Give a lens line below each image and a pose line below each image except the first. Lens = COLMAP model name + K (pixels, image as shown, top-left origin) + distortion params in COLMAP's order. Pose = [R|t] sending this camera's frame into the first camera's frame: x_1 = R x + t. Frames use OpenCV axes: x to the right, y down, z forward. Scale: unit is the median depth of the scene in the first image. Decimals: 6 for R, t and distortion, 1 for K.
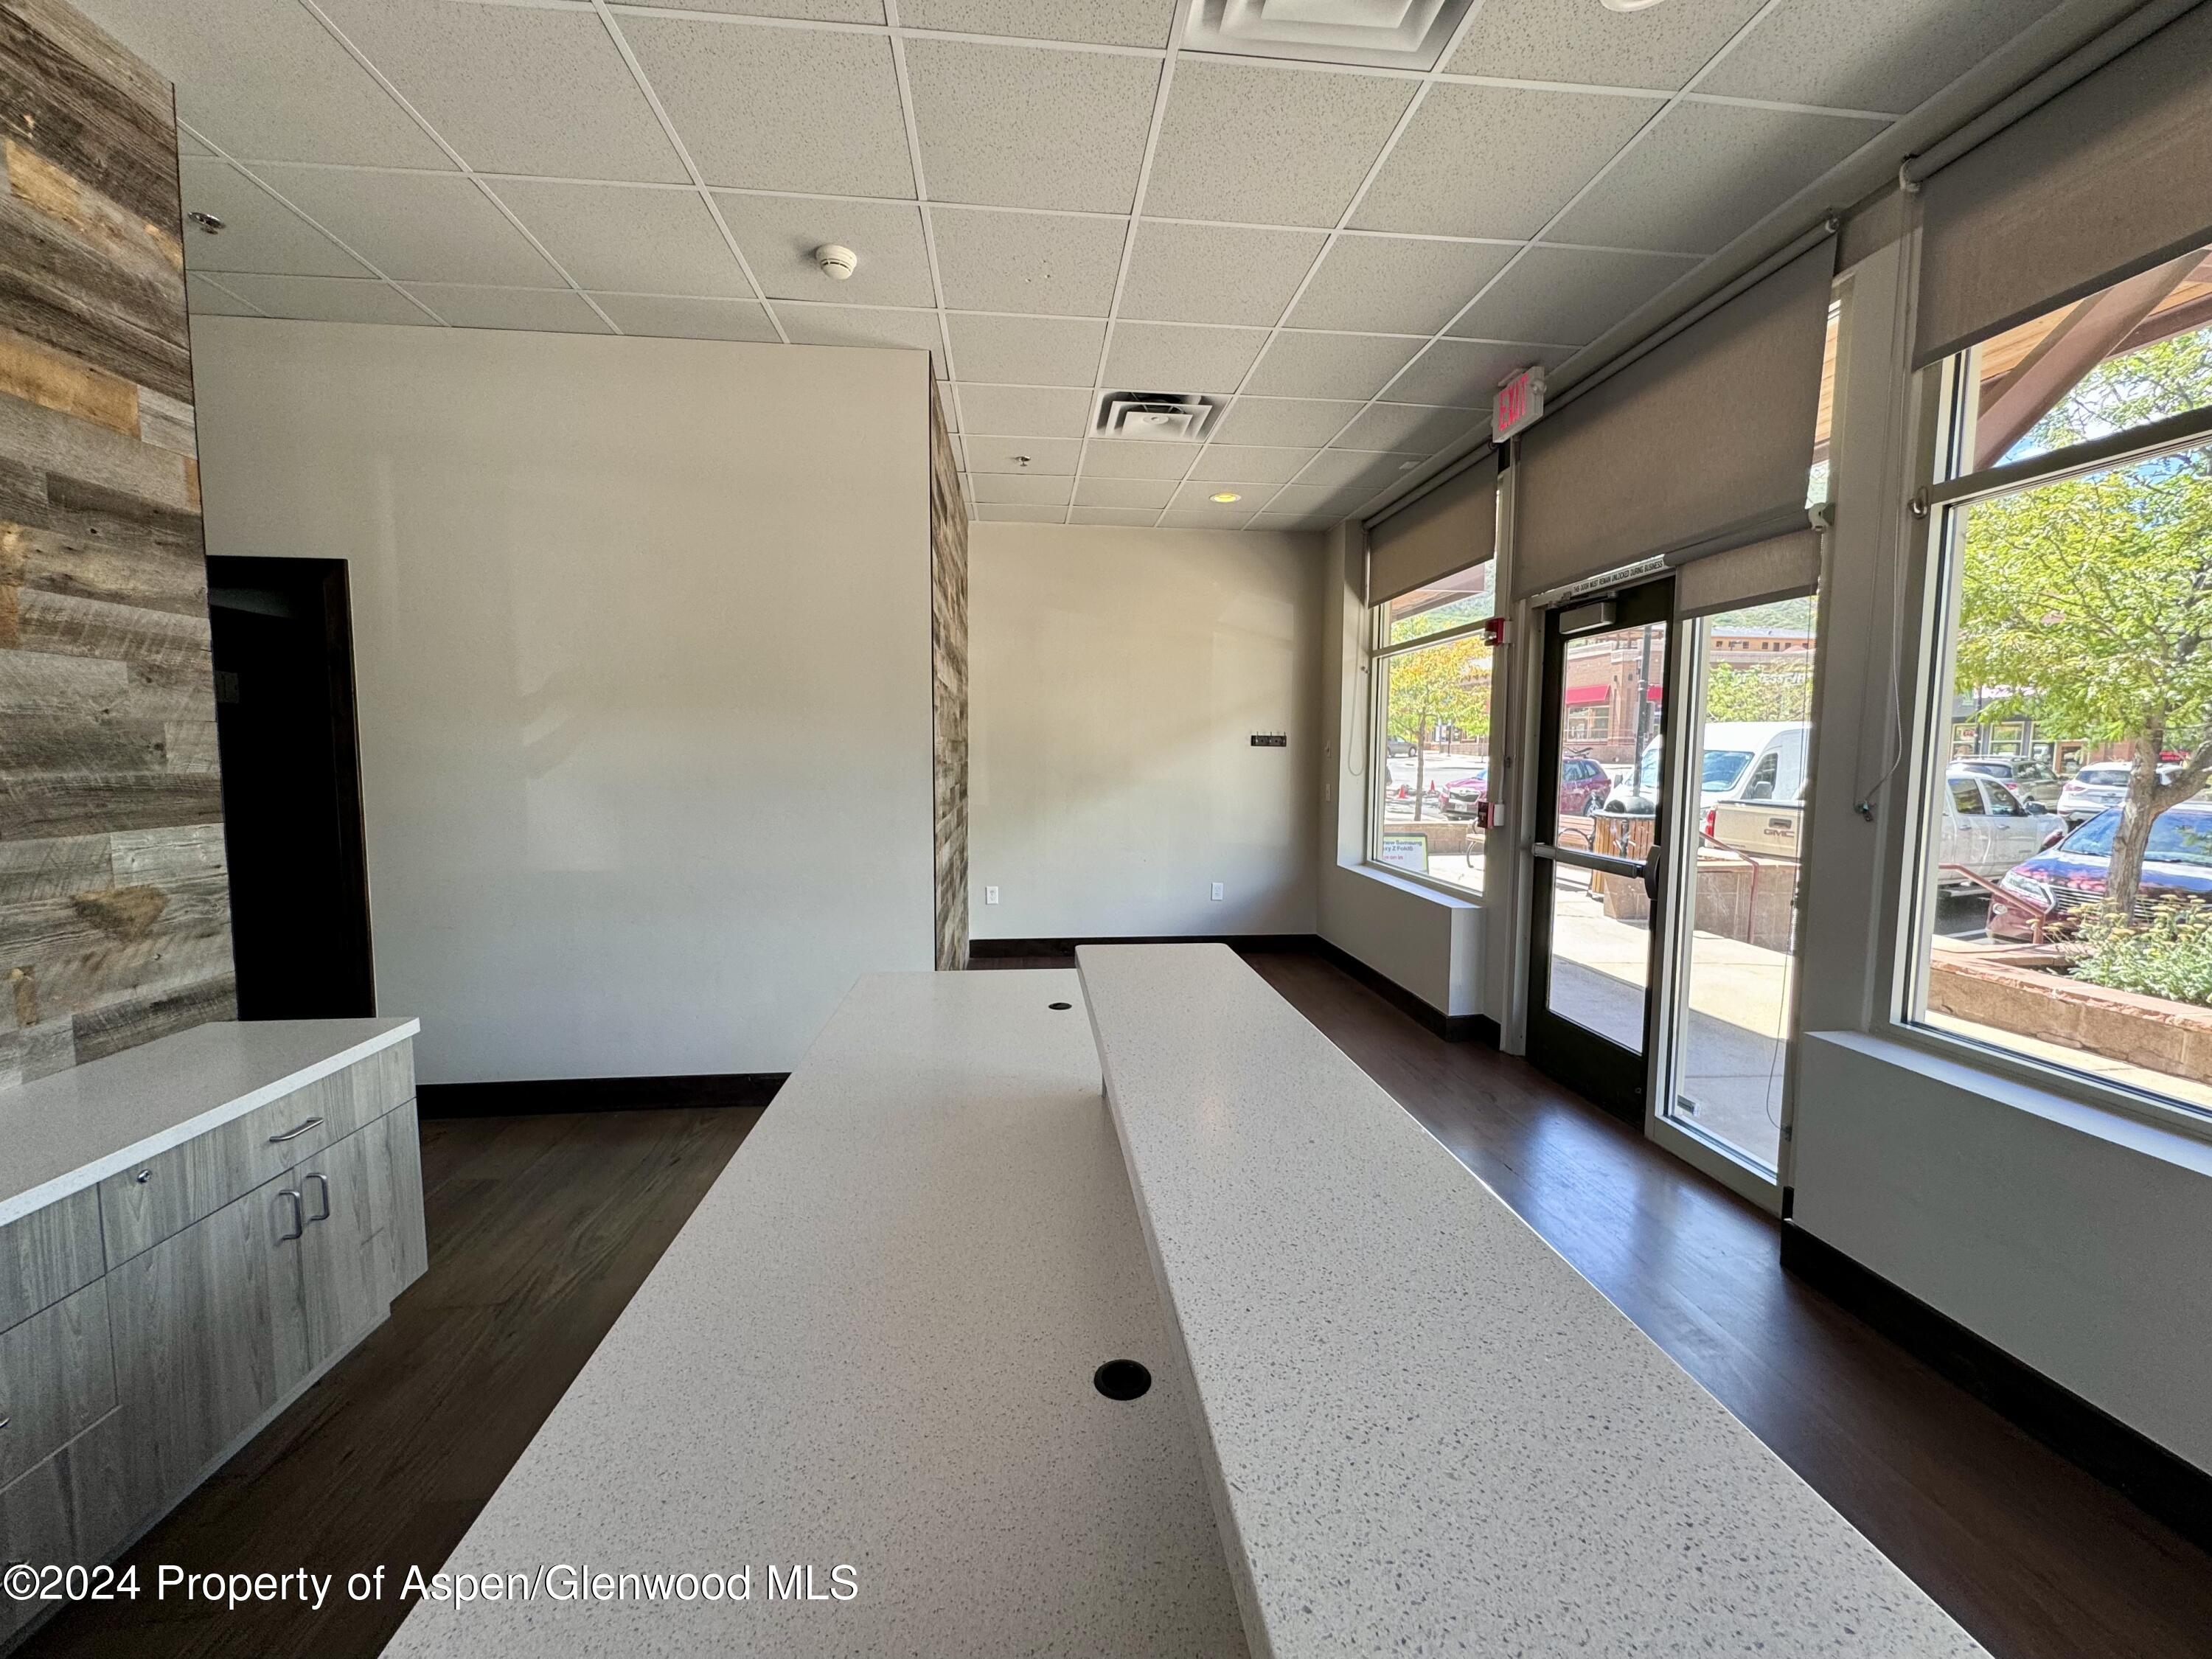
lens RADIAL K [[884.6, 0, 1106.0], [0, 884.6, 829.5], [0, 0, 1]] dist [-0.000457, -0.000512]
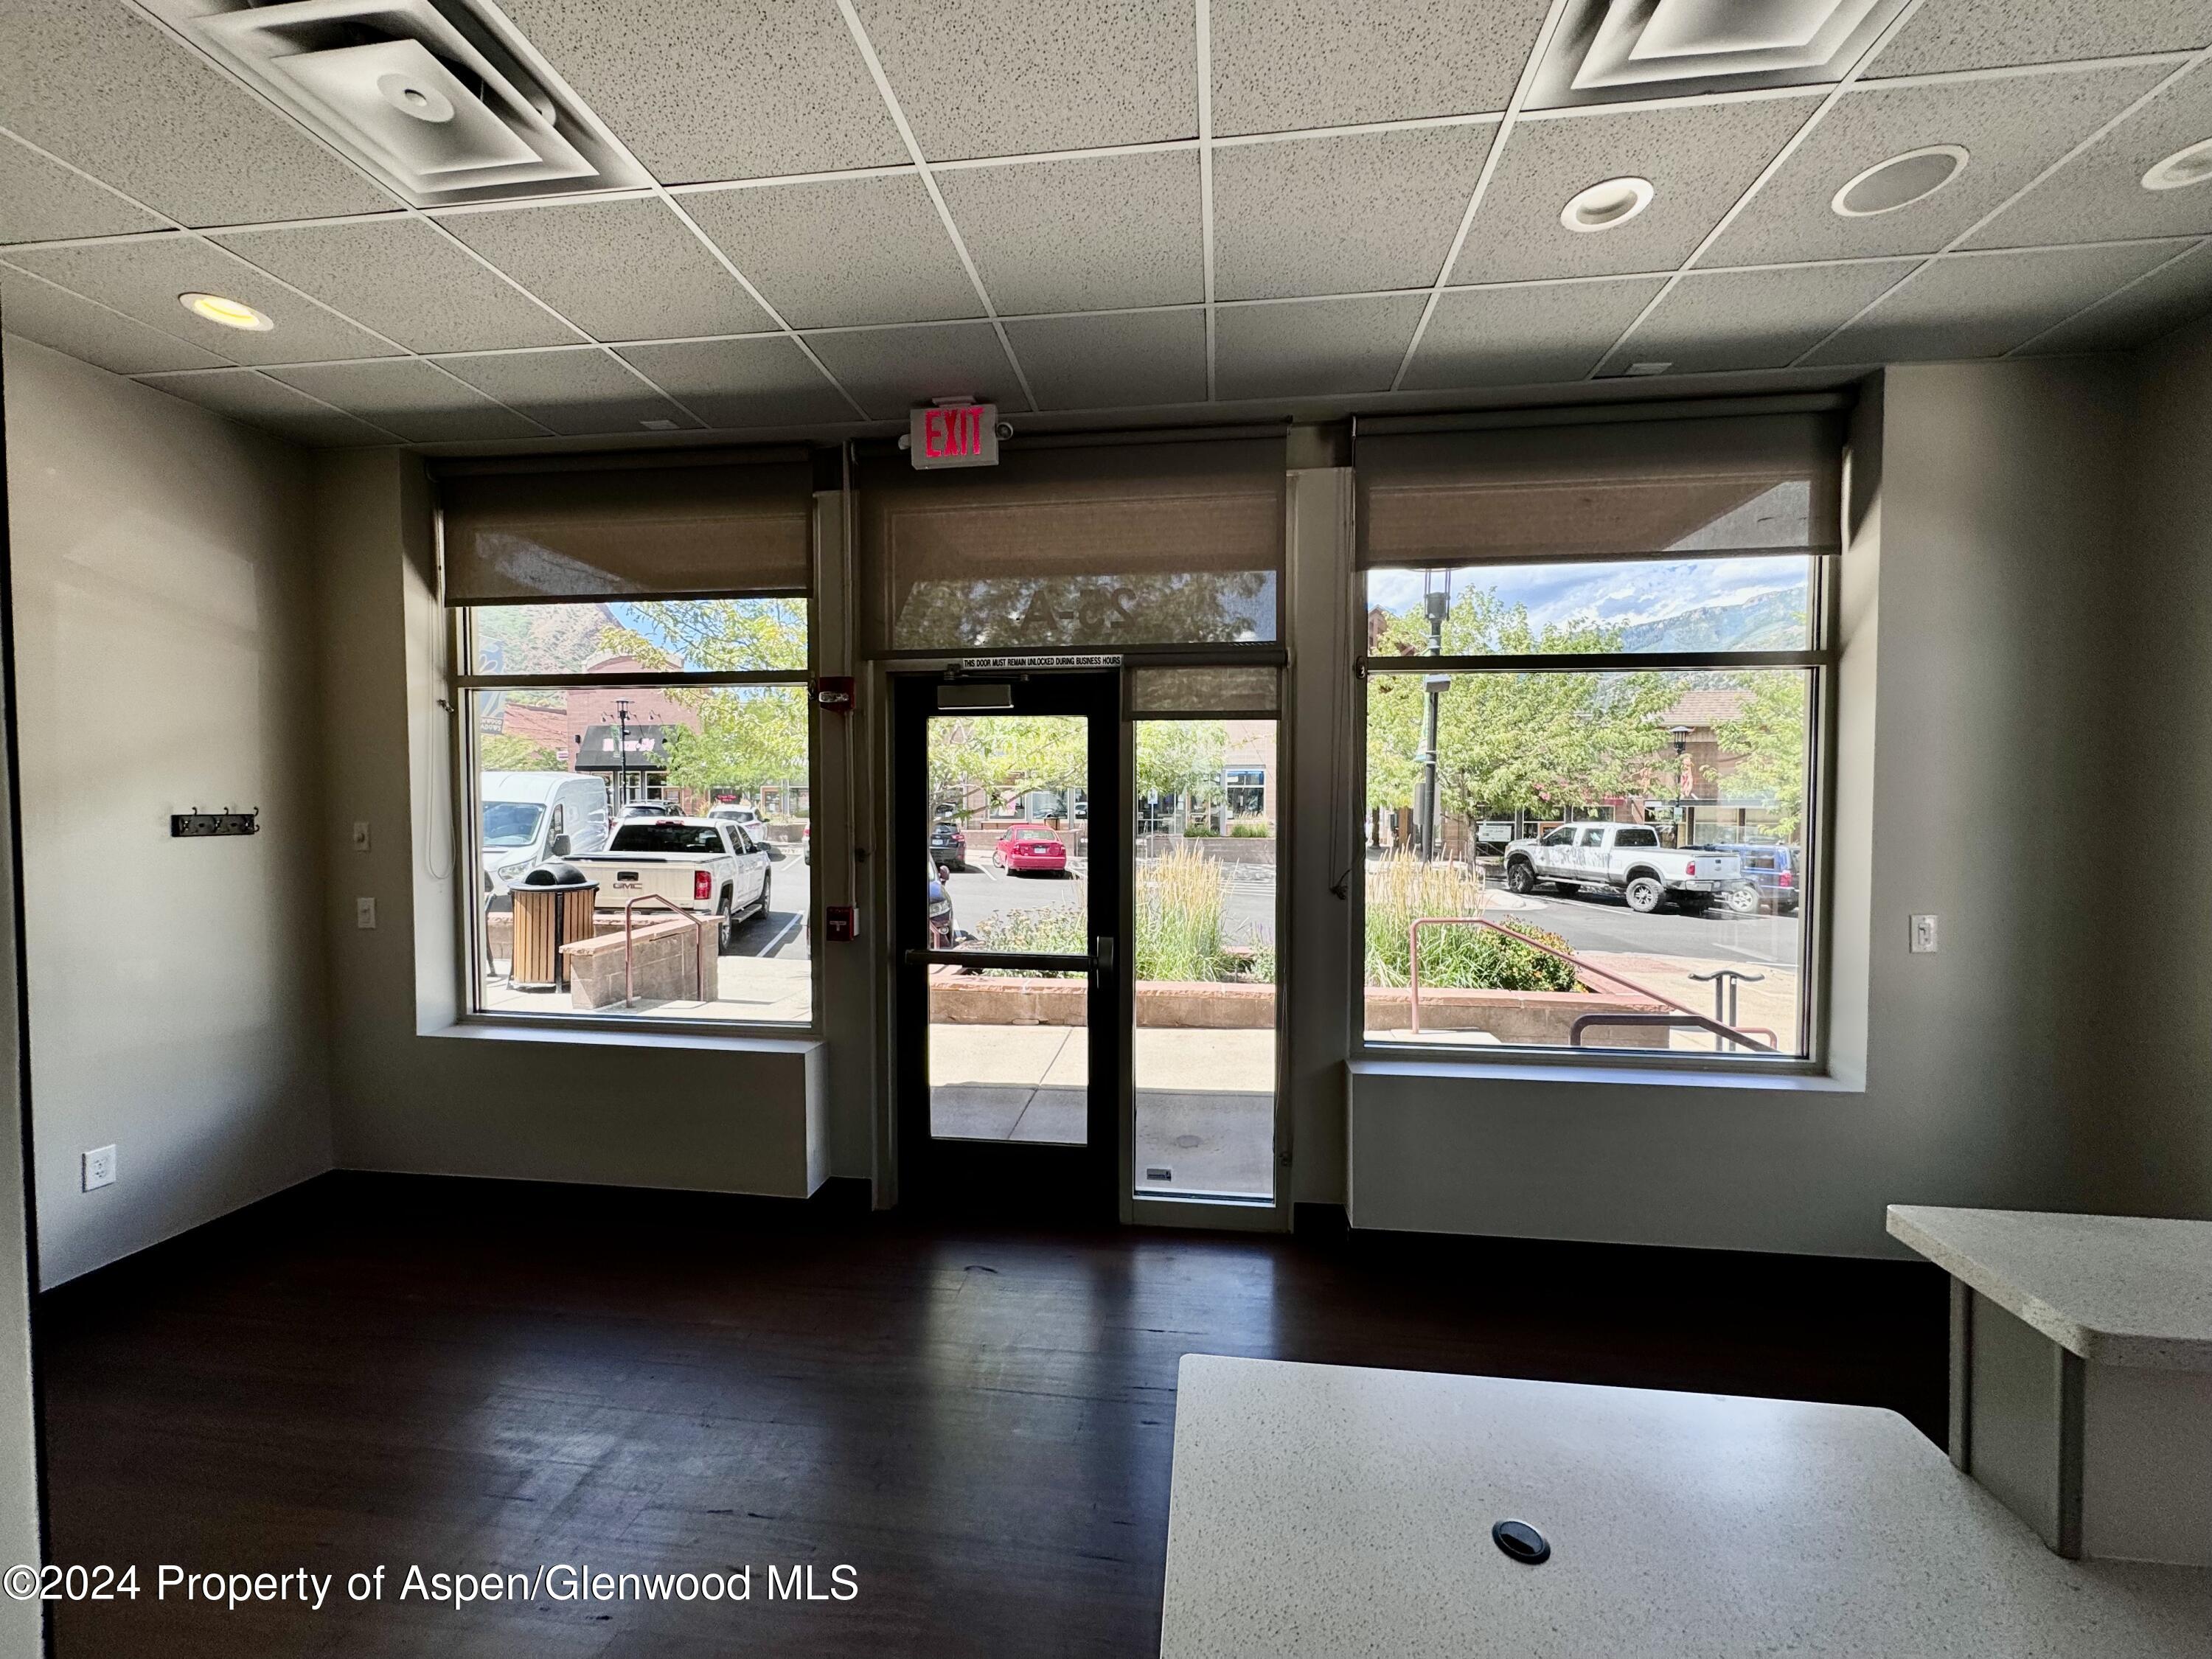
lens RADIAL K [[884.6, 0, 1106.0], [0, 884.6, 829.5], [0, 0, 1]] dist [-0.000457, -0.000512]
pose [[0.216389, -0.041704, 0.975416, -0.574118], [0.083103, 0.996248, 0.024159, -0.203337], [-0.972764, 0.075832, 0.219043, 1.210961]]
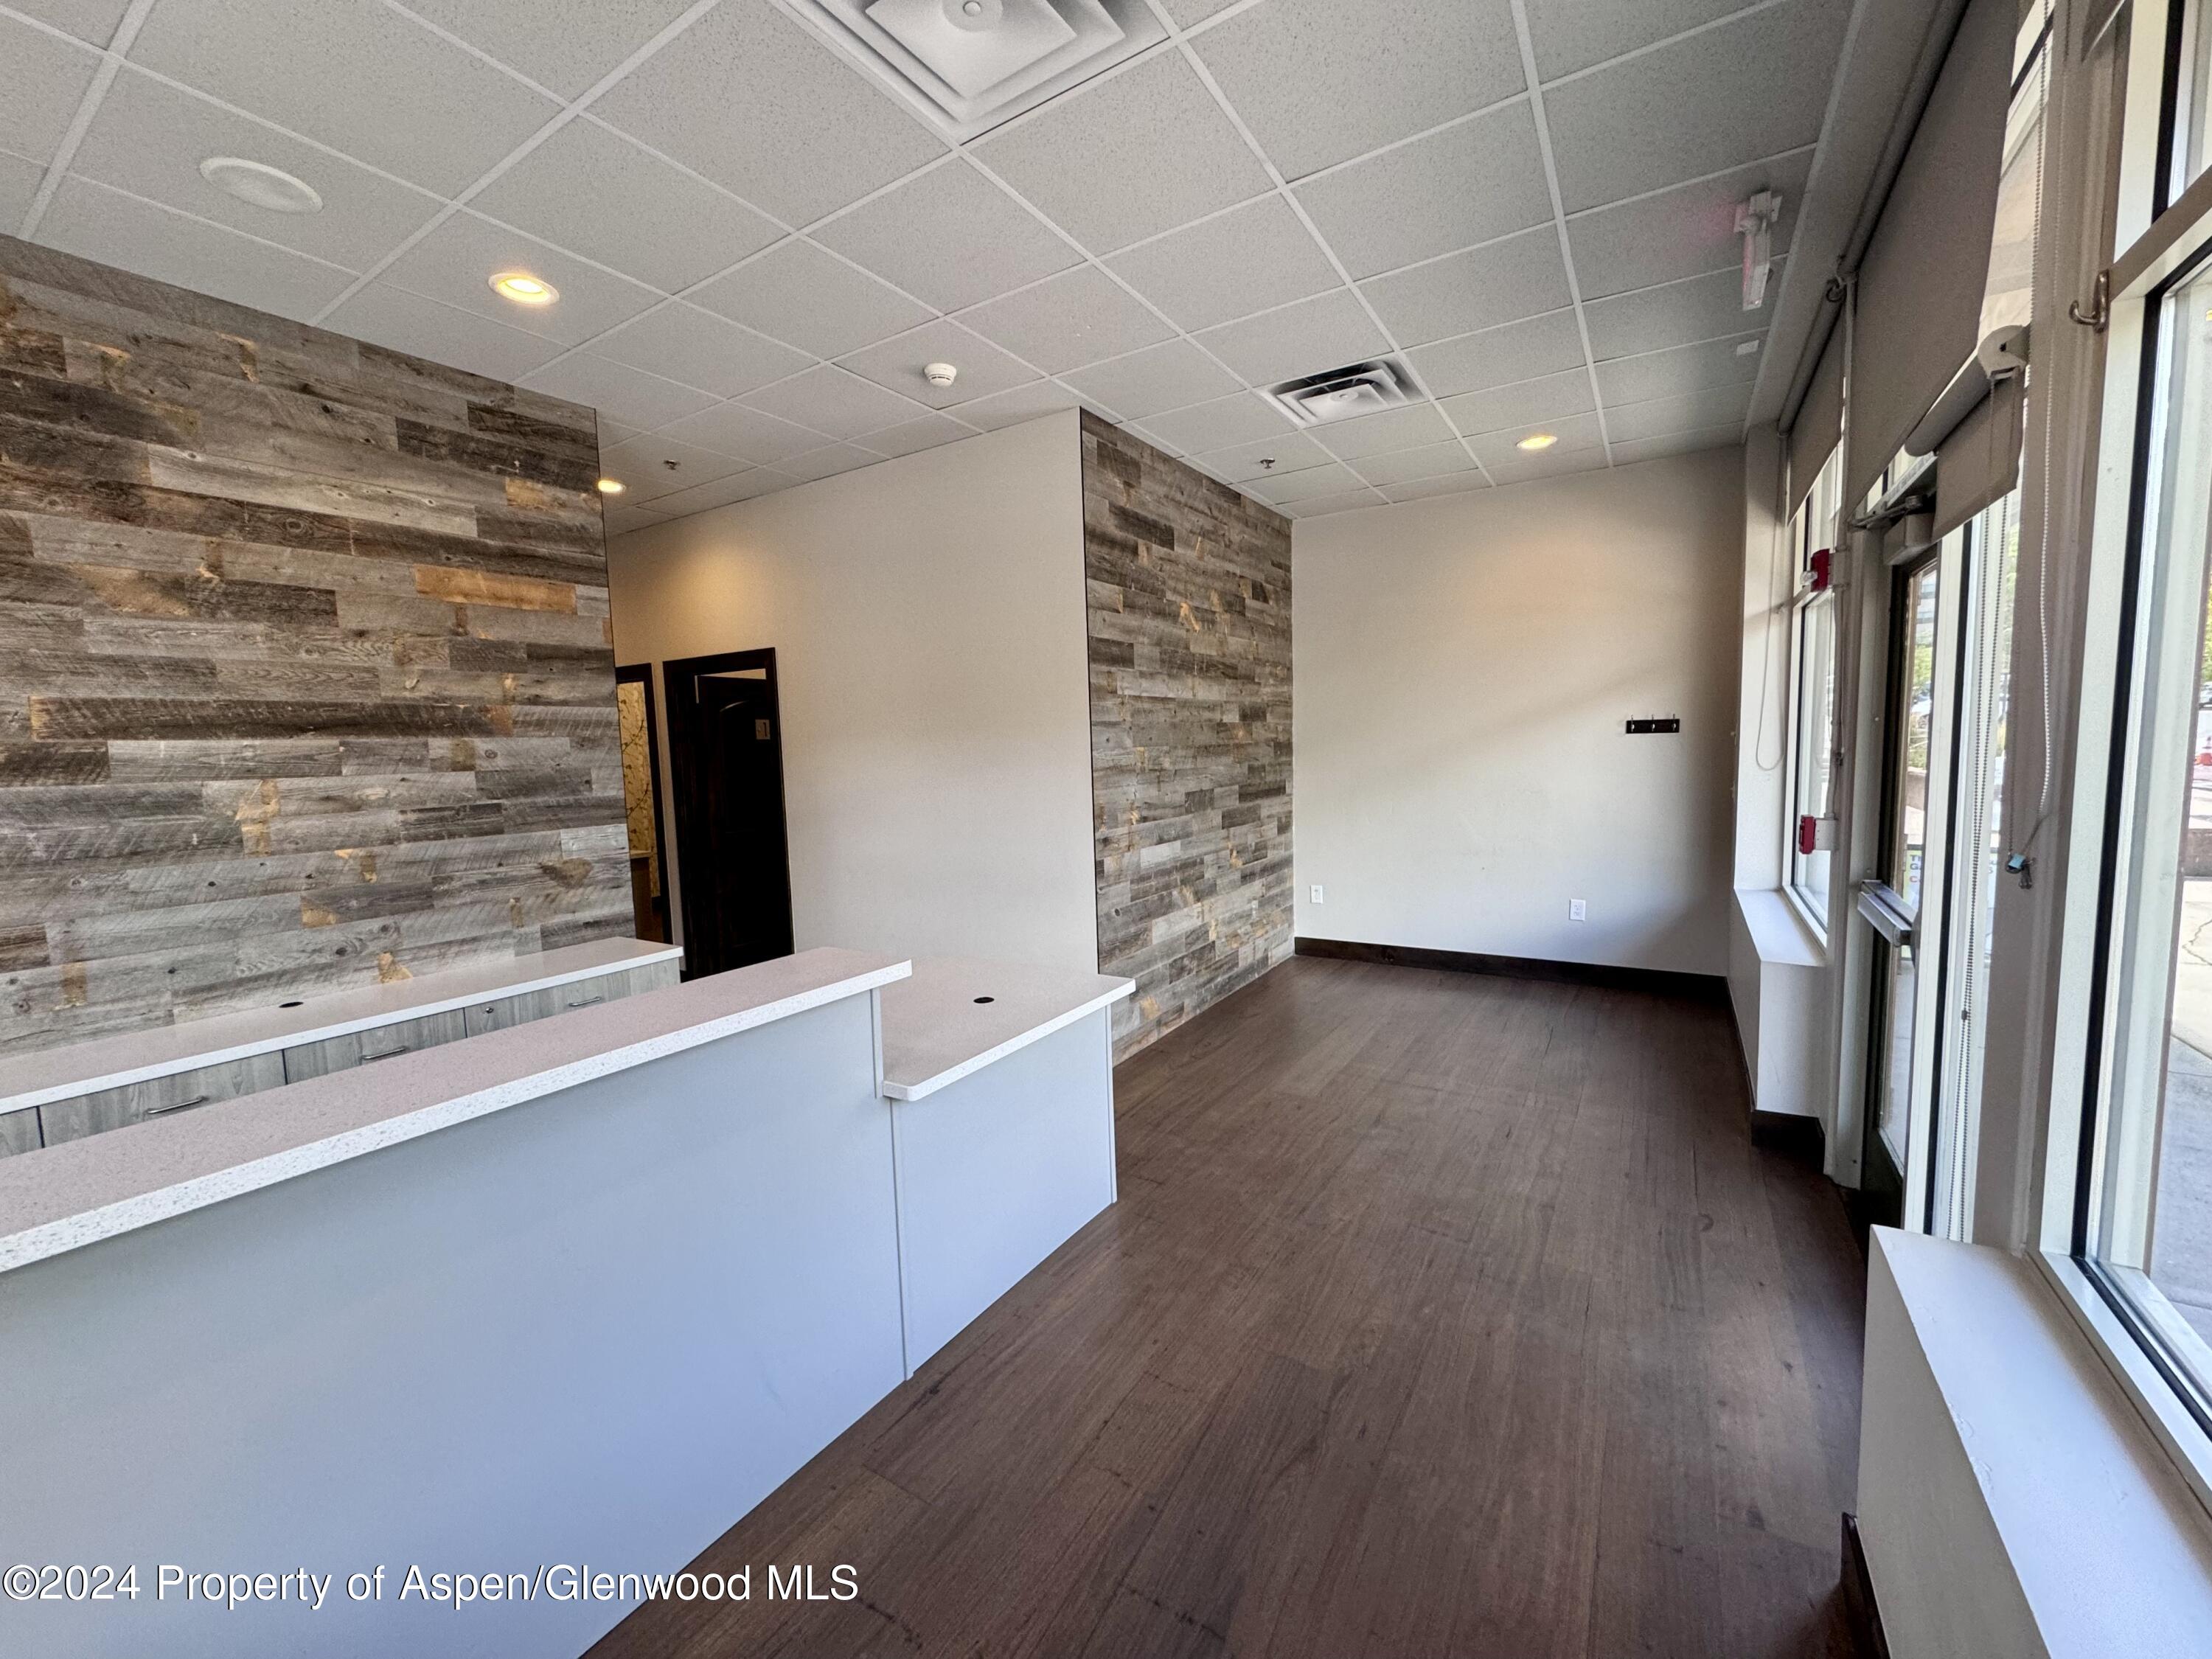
lens RADIAL K [[884.6, 0, 1106.0], [0, 884.6, 829.5], [0, 0, 1]] dist [-0.000457, -0.000512]
pose [[0.787014, 0.029179, -0.616245, 0.868505], [-0.016757, 0.999523, 0.025927, -0.059730], [0.616708, -0.010079, 0.787128, 0.220322]]
